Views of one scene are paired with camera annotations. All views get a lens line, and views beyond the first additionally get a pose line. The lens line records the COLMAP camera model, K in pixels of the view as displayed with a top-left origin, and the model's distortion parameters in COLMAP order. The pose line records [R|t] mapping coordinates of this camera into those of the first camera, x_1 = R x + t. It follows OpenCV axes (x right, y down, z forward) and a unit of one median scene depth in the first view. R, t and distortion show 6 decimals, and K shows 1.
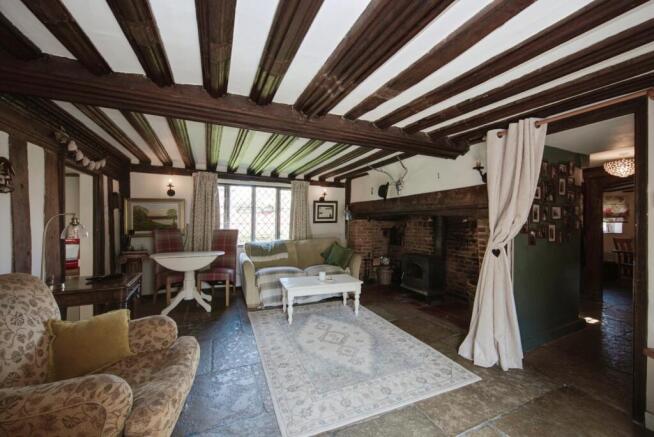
lens RADIAL K [[256.5, 0, 327.5], [0, 256.5, 222.3], [0, 0, 1]] dist [0.000517, 0.000064]
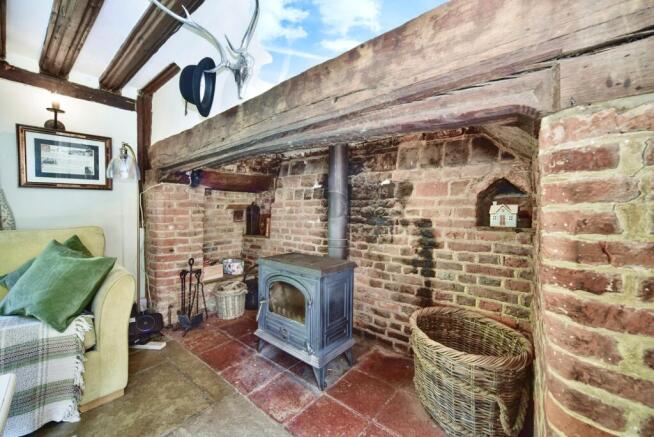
lens RADIAL K [[256.5, 0, 327.6], [0, 256.5, 216.2], [0, 0, 1]] dist [0.000517, 0.000064]
pose [[0.894459, -0.012639, 0.446970, 0.171762], [0.001790, 0.999694, 0.024687, 0.036516], [-0.447146, -0.021282, 0.894208, 0.482596]]
